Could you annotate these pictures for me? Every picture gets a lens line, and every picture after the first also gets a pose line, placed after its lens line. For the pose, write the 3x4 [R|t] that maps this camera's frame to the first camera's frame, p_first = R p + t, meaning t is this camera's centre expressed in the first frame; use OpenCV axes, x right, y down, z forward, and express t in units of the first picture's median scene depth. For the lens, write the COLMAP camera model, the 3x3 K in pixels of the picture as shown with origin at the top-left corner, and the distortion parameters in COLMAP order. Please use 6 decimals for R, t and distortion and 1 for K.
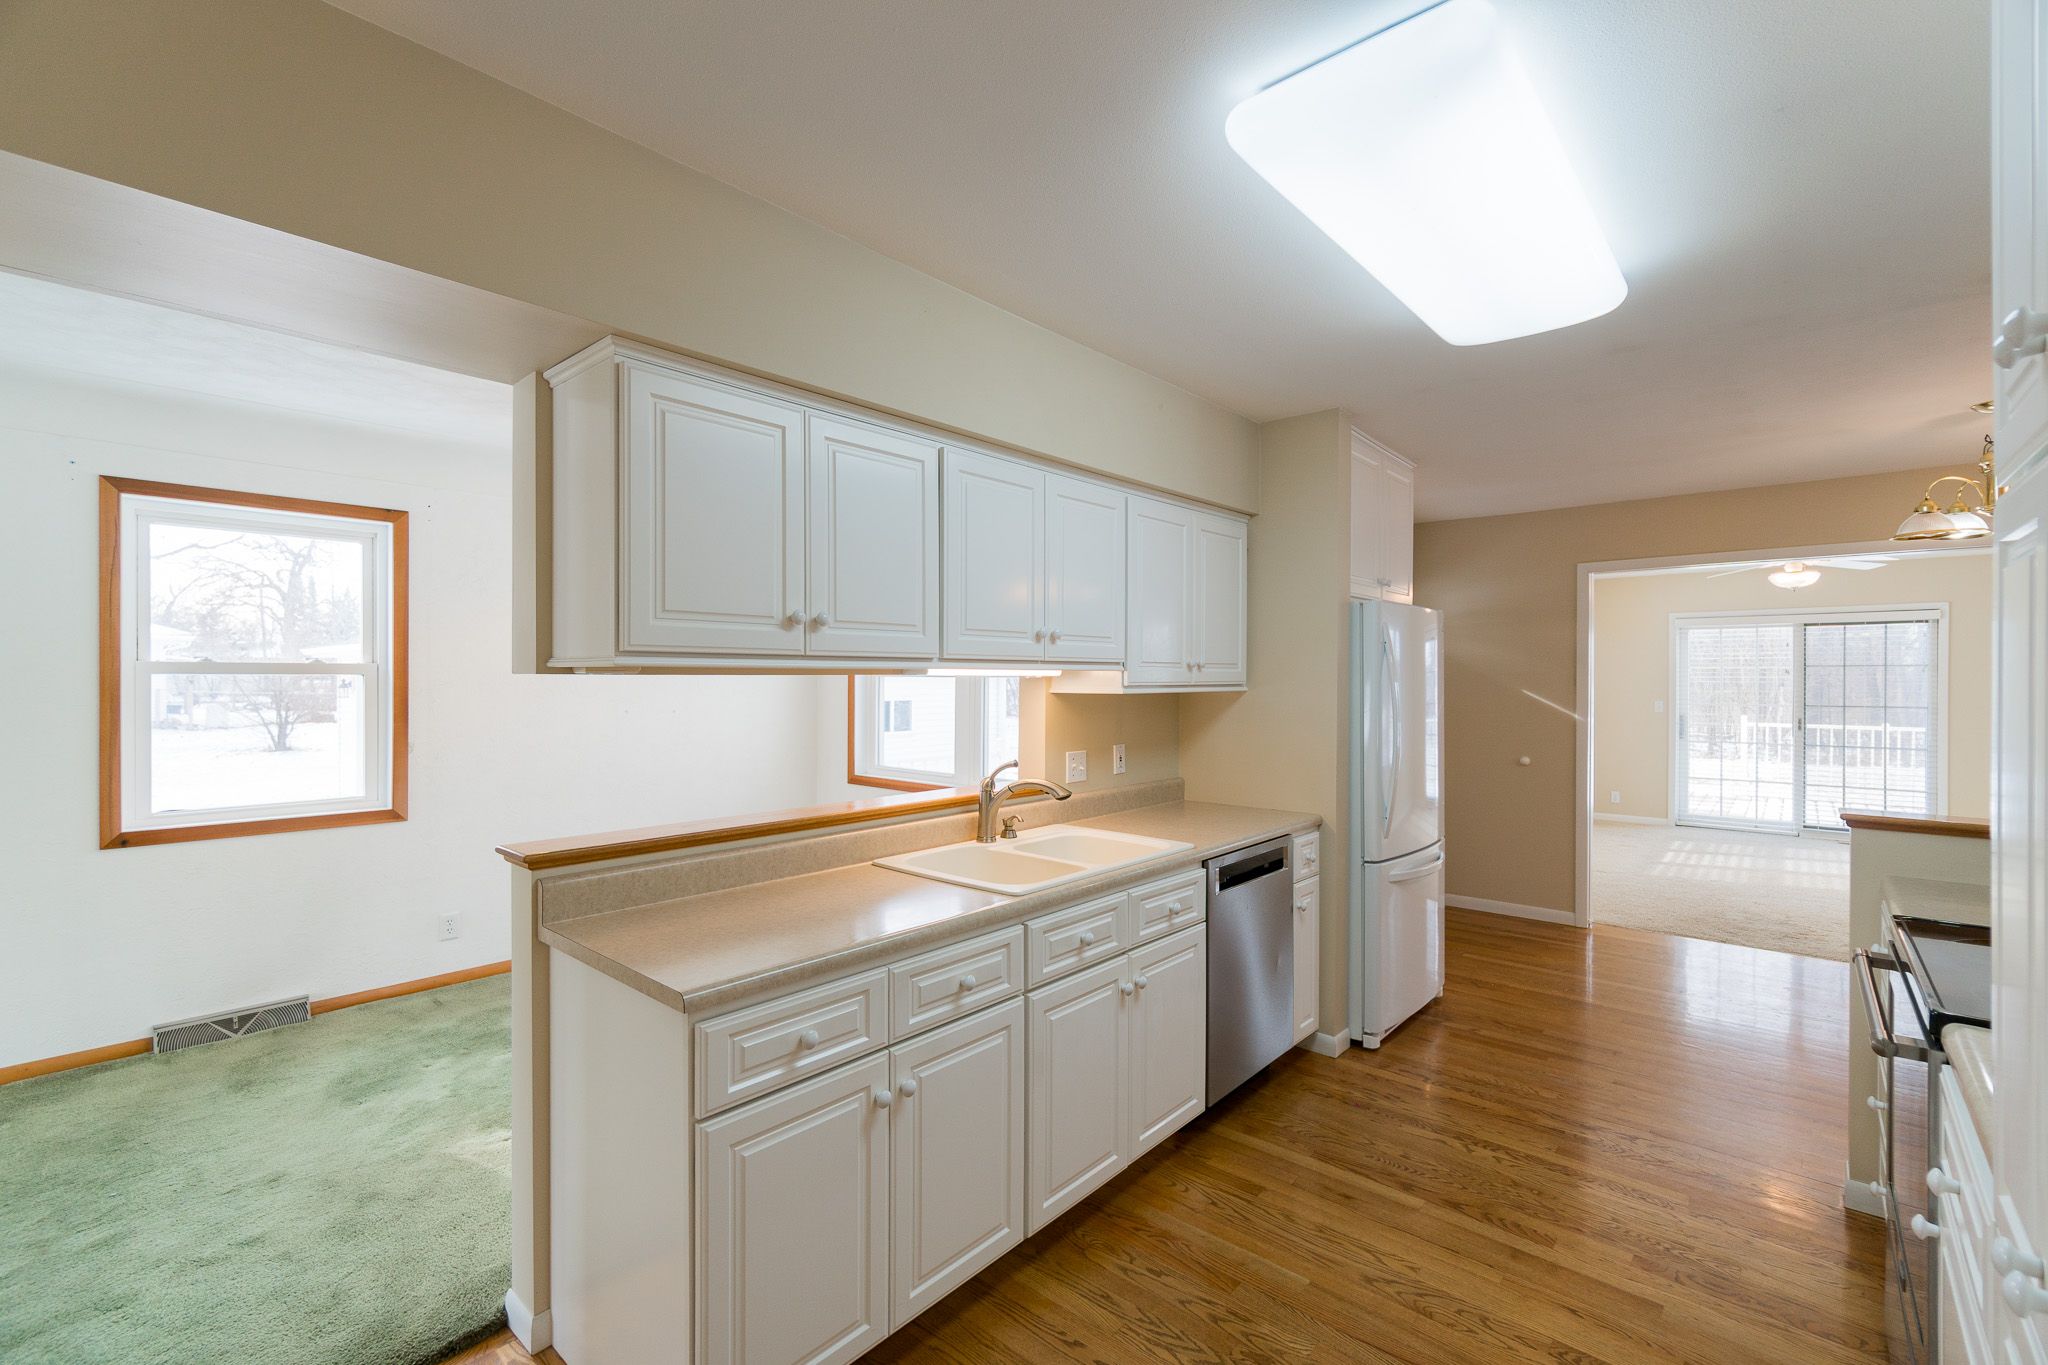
lens RADIAL K [[895.8, 0, 984.0], [0, 895.8, 685.1], [0, 0, 1]] dist [-0.003532, 0.001642]
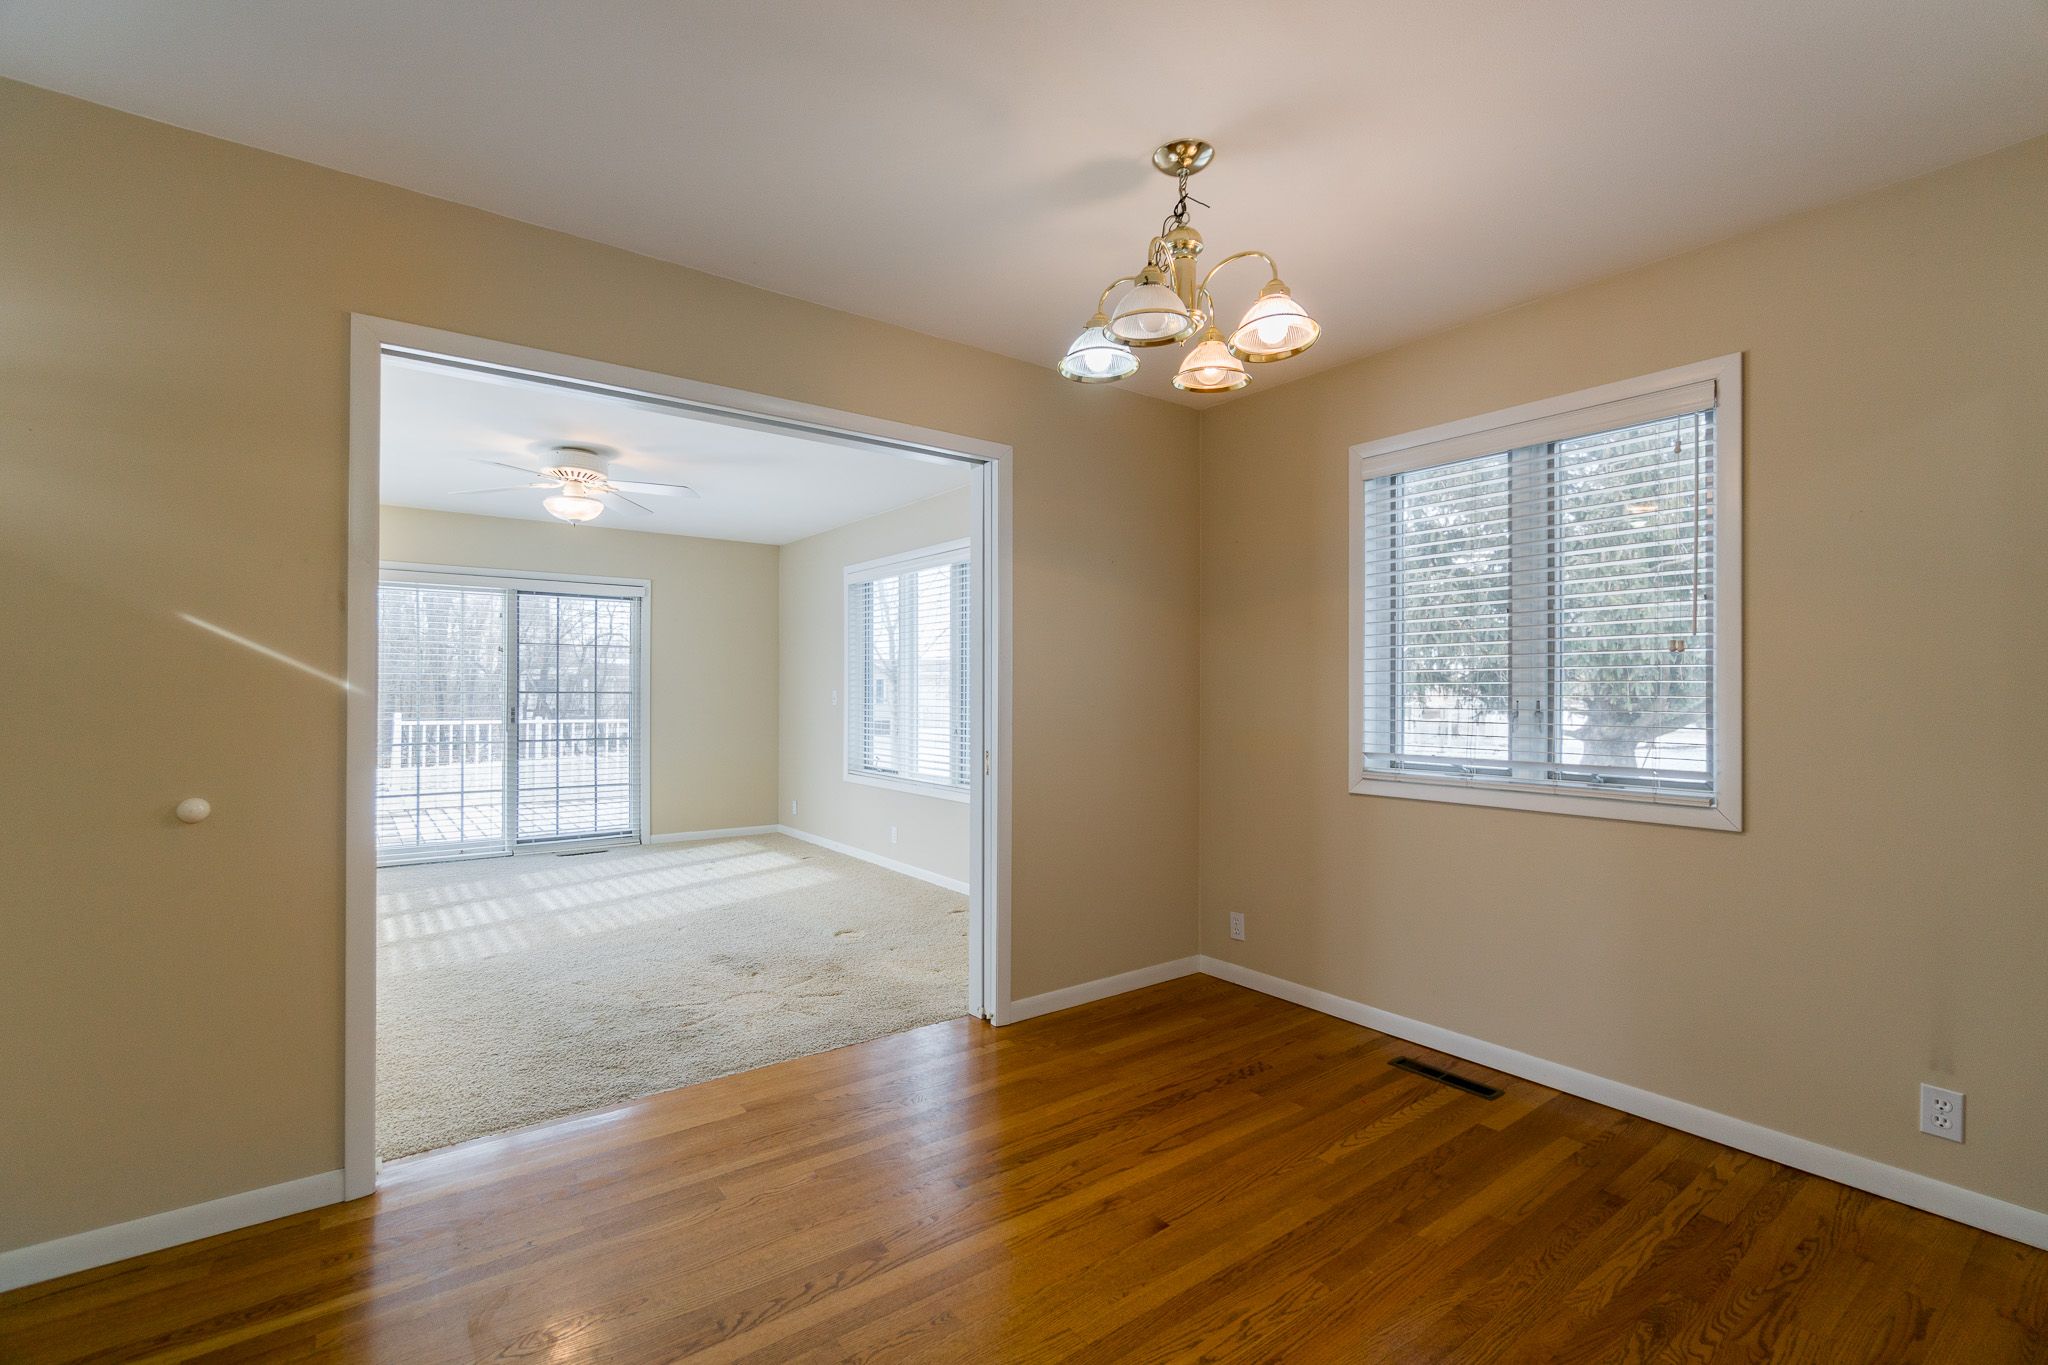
lens RADIAL K [[895.8, 0, 1023.8], [0, 895.8, 691.3], [0, 0, 1]] dist [-0.003532, 0.001642]
pose [[0.182154, 0.001936, 0.983268, 0.203522], [0.002463, 0.999994, -0.002426, 0.024971], [-0.983267, 0.002864, 0.182148, 0.399441]]
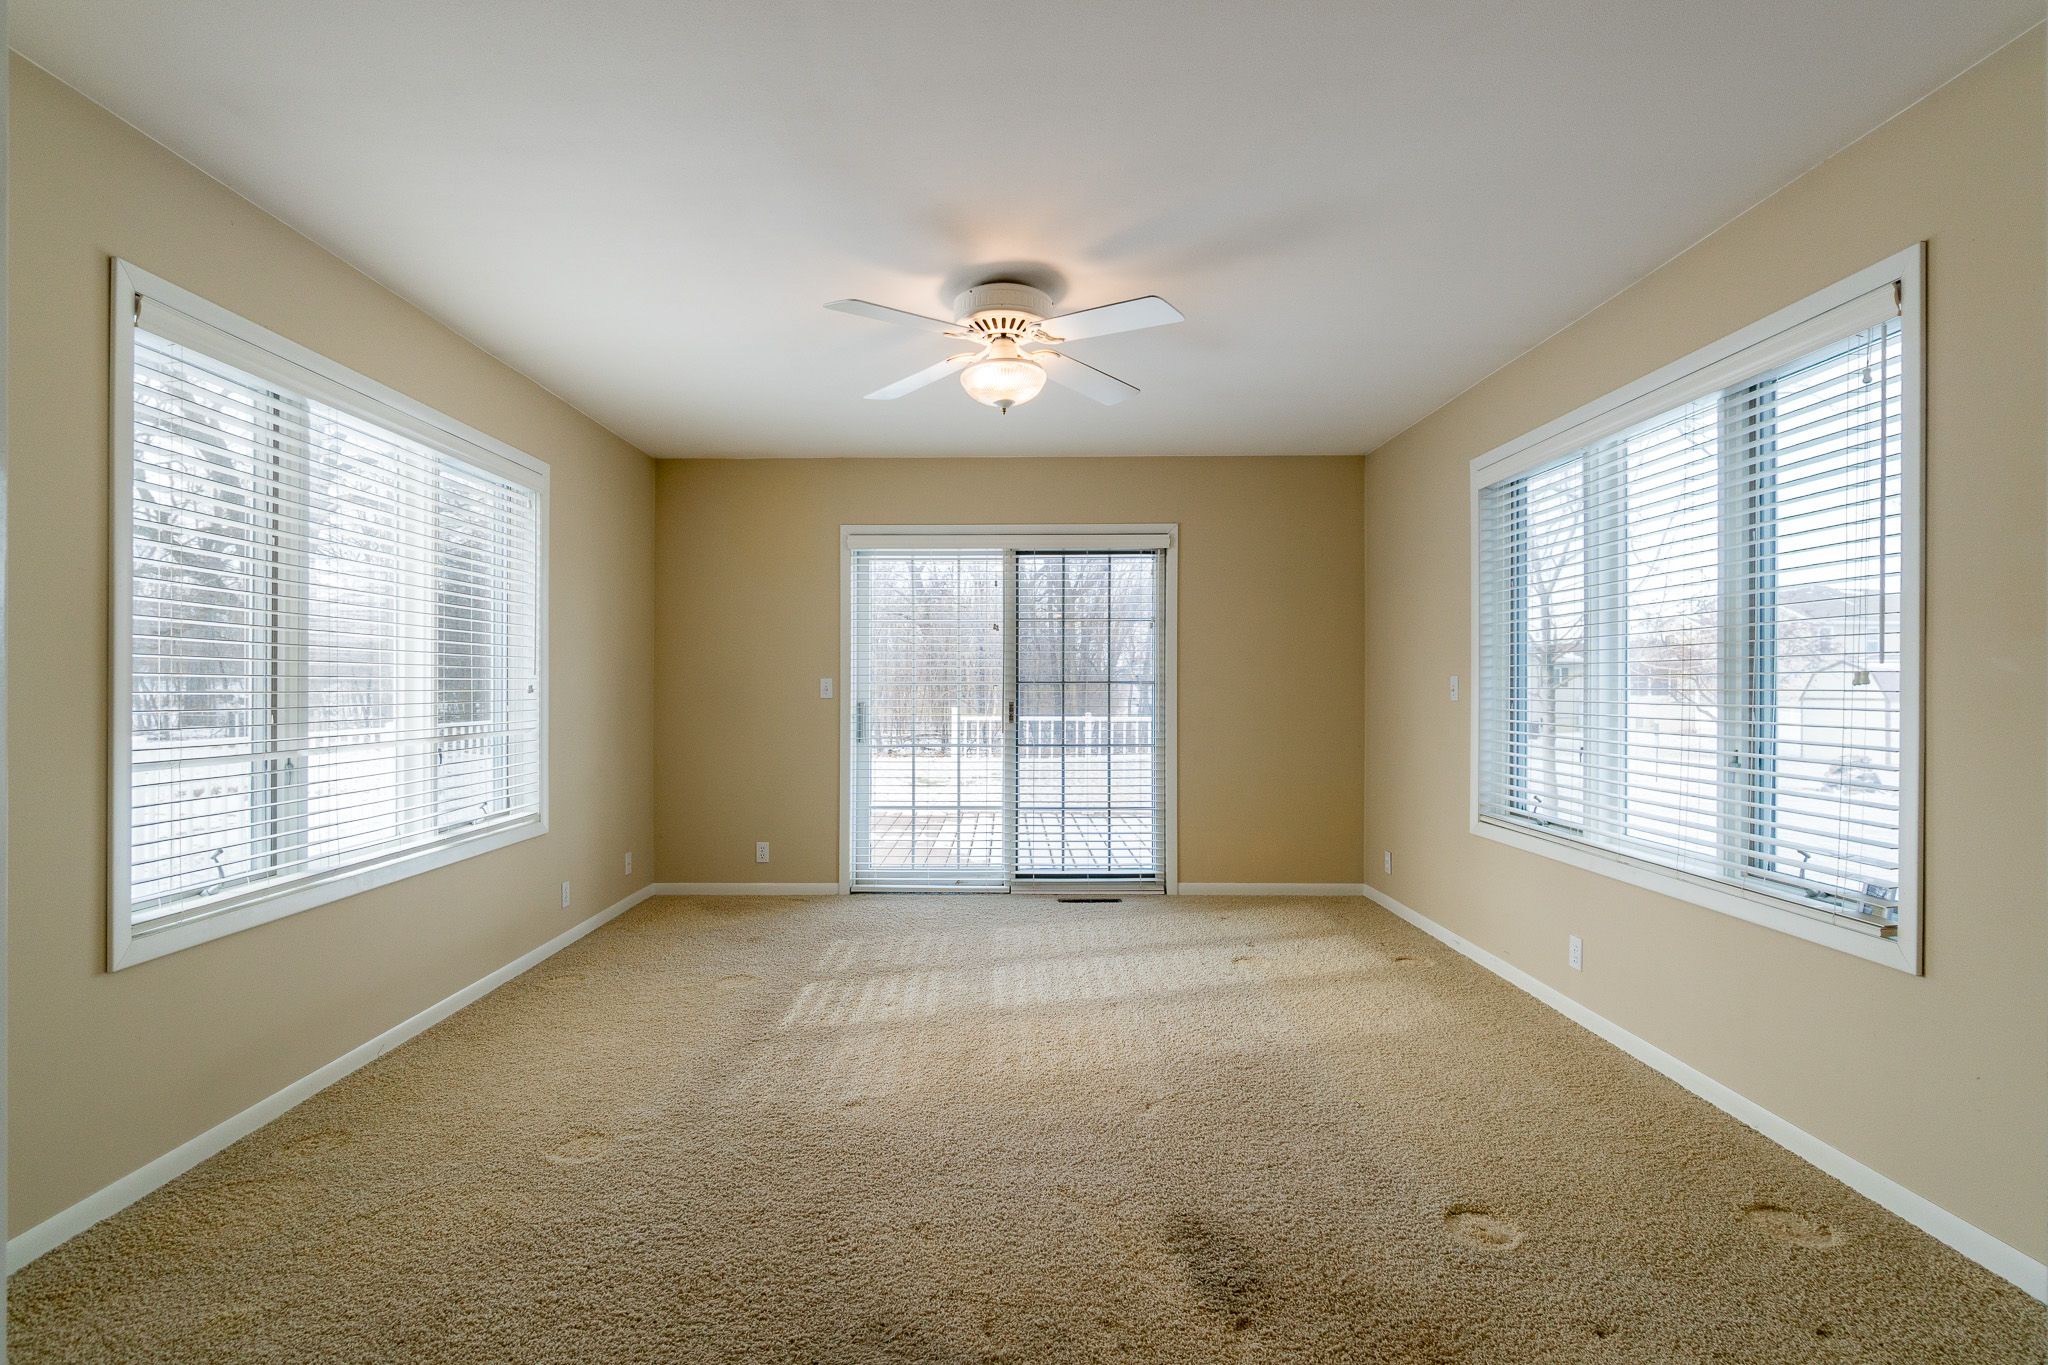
lens RADIAL K [[978.6, 0, 1034.5], [0, 978.6, 692.6], [0, 0, 1]] dist [0.004308, 0.000303]
pose [[0.720081, -0.003482, 0.693881, 0.449136], [0.003232, 0.999993, 0.001664, 0.028845], [-0.693882, 0.001044, 0.720088, 0.495879]]
